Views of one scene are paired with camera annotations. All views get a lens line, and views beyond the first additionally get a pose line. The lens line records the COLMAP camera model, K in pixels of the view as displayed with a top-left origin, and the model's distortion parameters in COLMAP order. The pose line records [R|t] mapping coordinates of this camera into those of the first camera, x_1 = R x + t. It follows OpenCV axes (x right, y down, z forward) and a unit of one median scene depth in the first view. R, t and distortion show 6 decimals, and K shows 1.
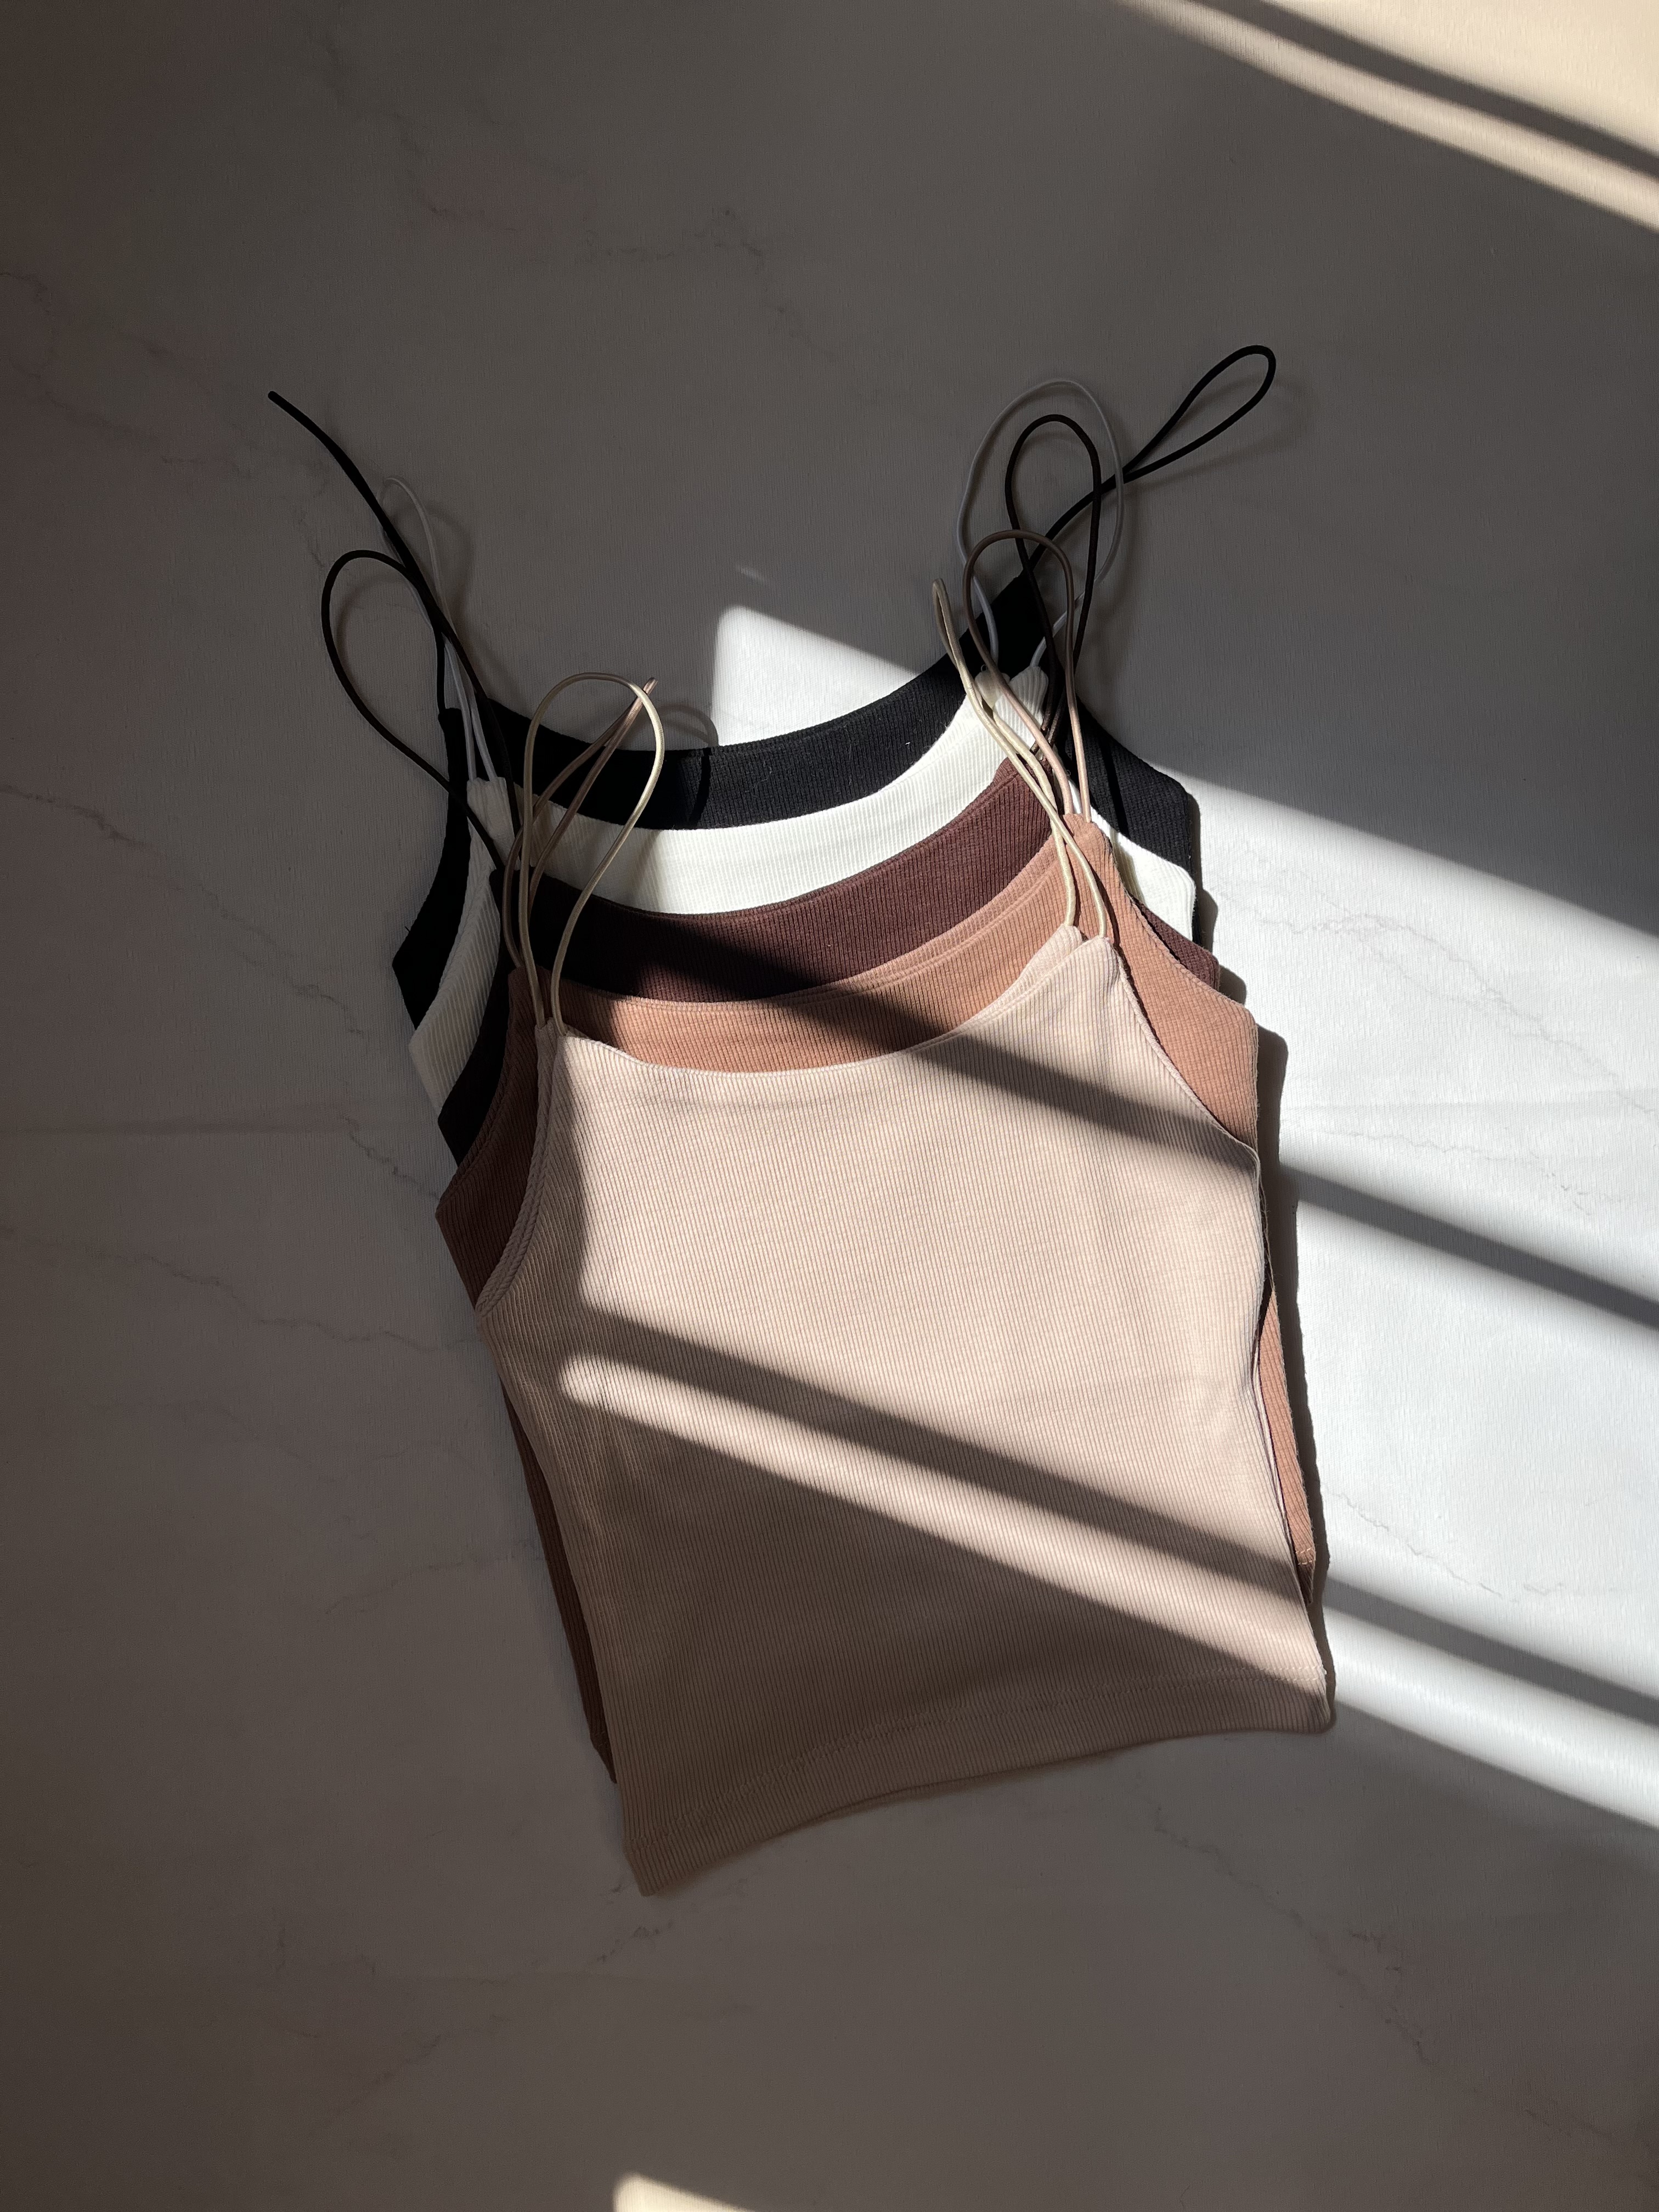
lens RADIAL K [[2143.8, 0, 829.5], [0, 2143.8, 1106.0], [0, 0, 1]] dist [0.069919, -0.007898]
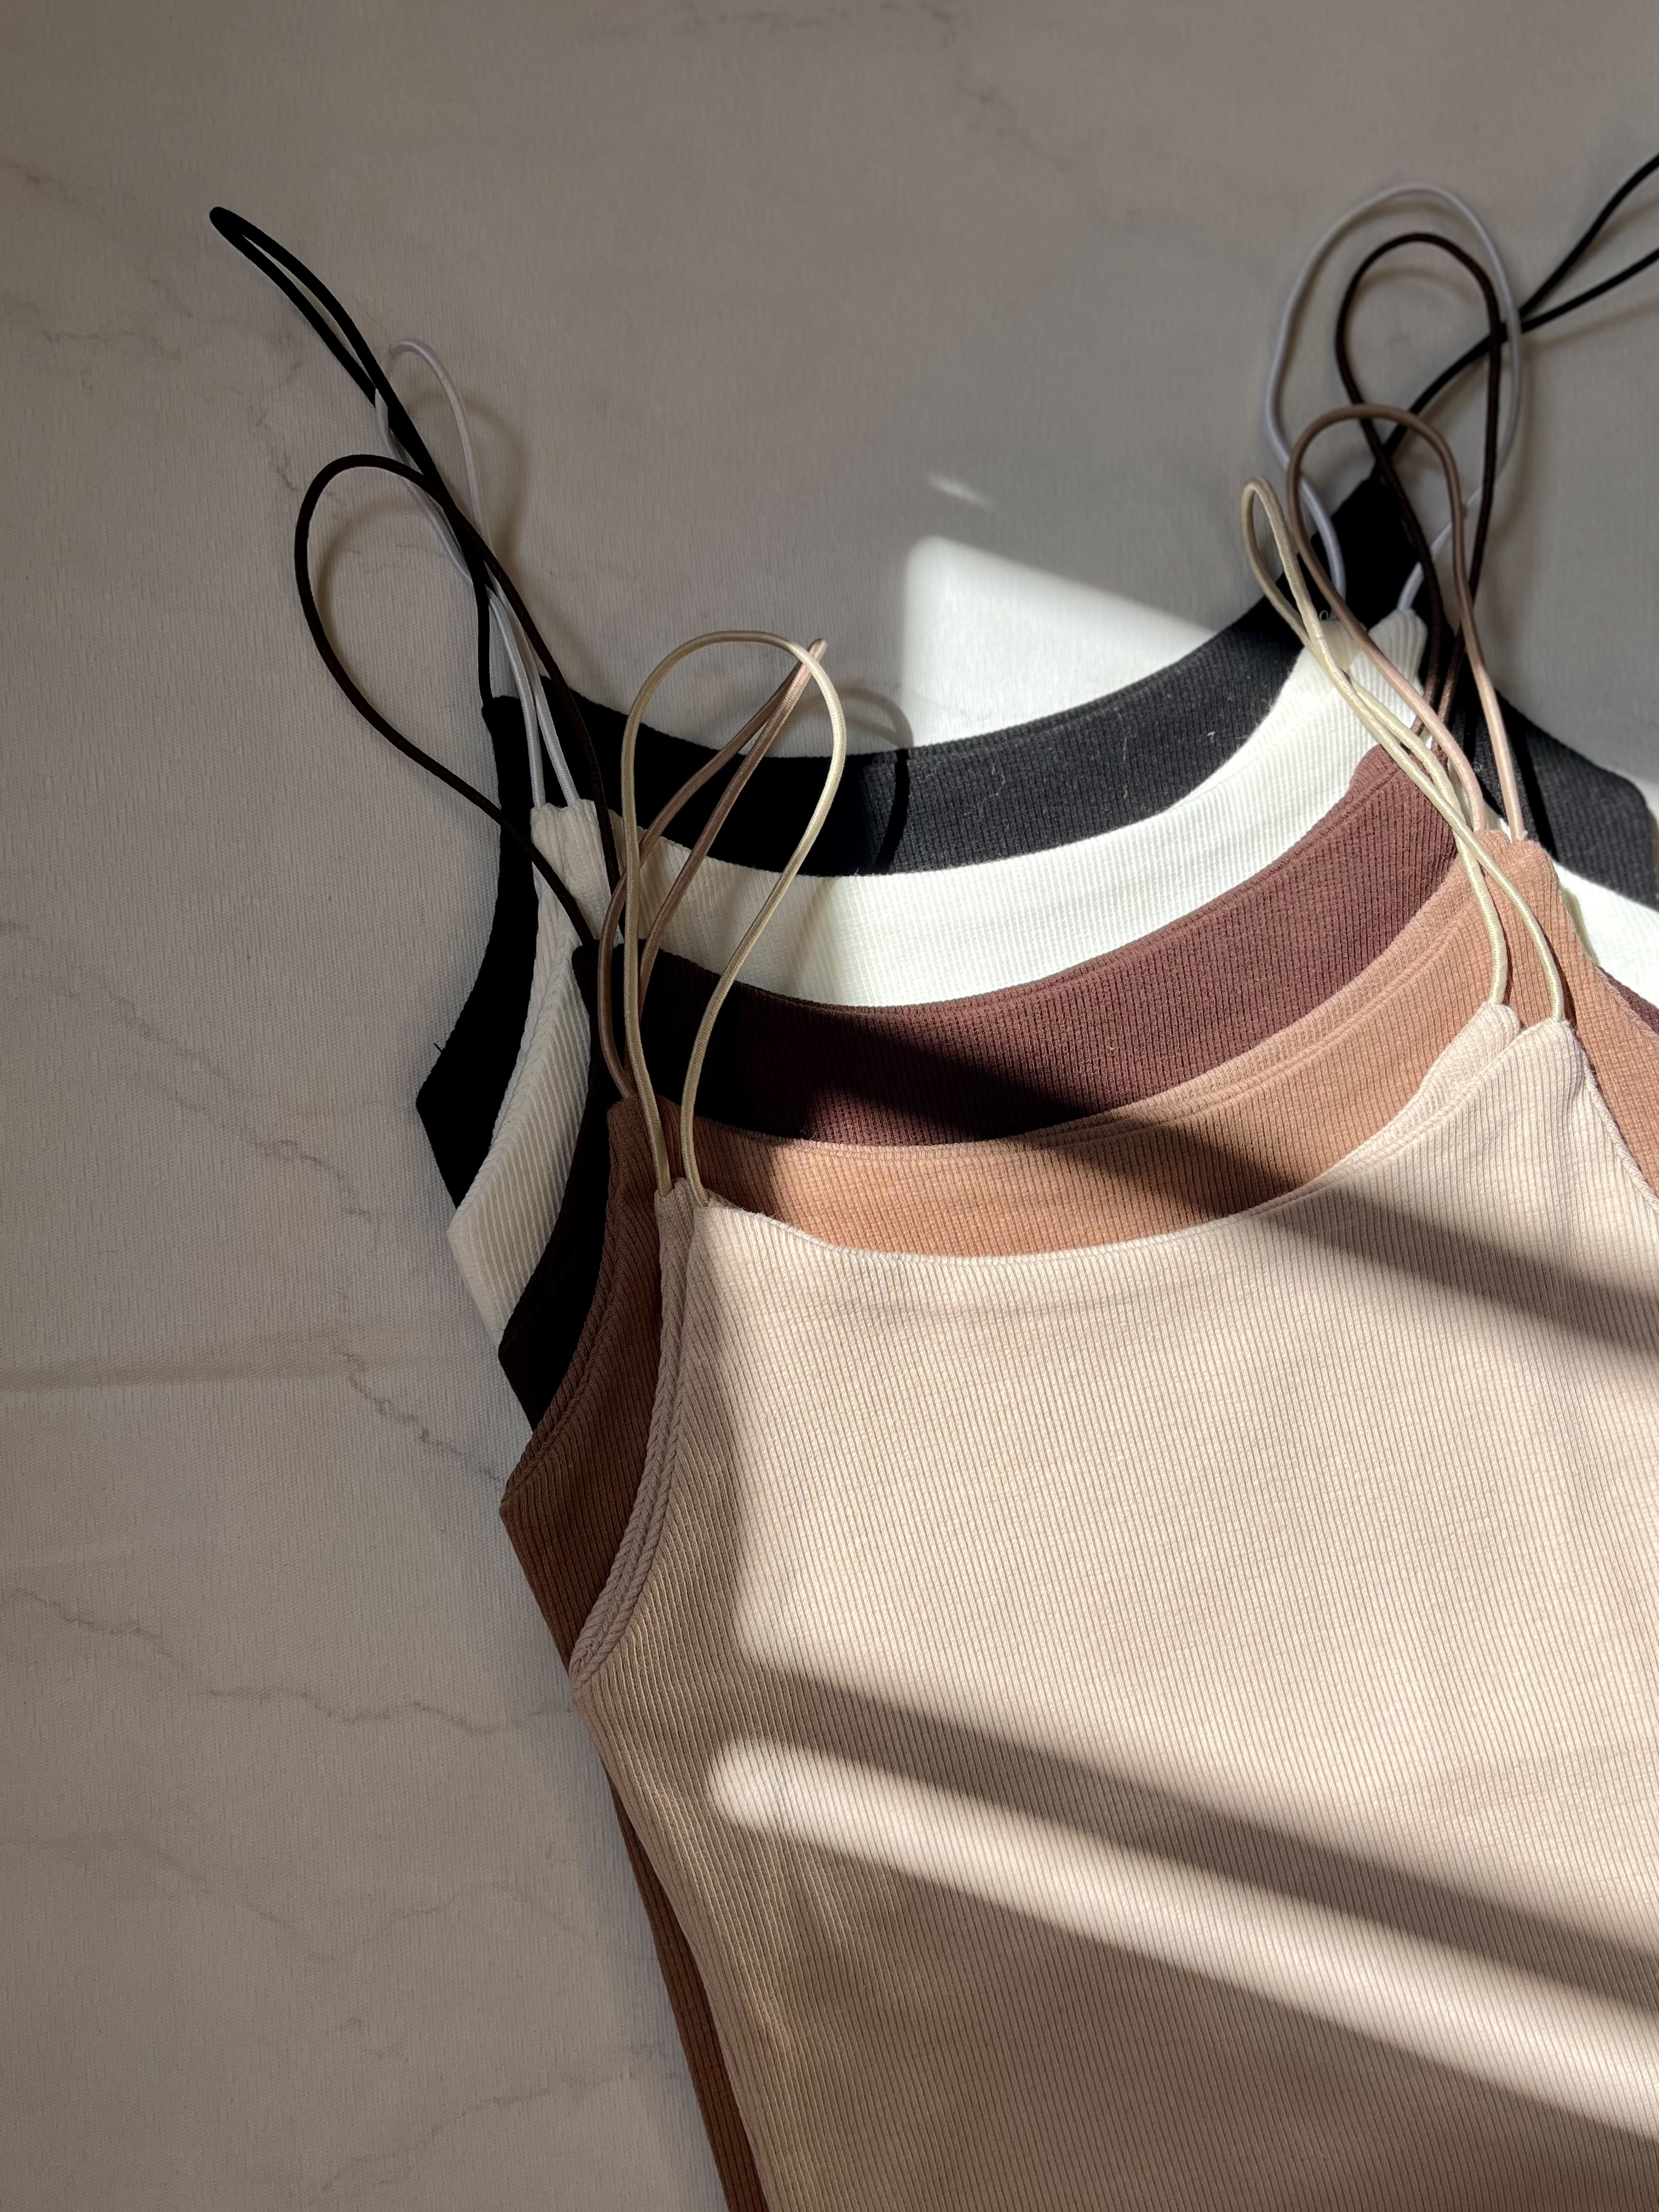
lens RADIAL K [[2294.9, 0, 829.5], [0, 2294.9, 1106.0], [0, 0, 1]] dist [0.061097, -0.038777]
pose [[0.999387, -0.032738, 0.012394, -0.091544], [0.033627, 0.996224, -0.080044, -0.007421], [-0.009727, 0.080412, 0.996714, 0.333591]]
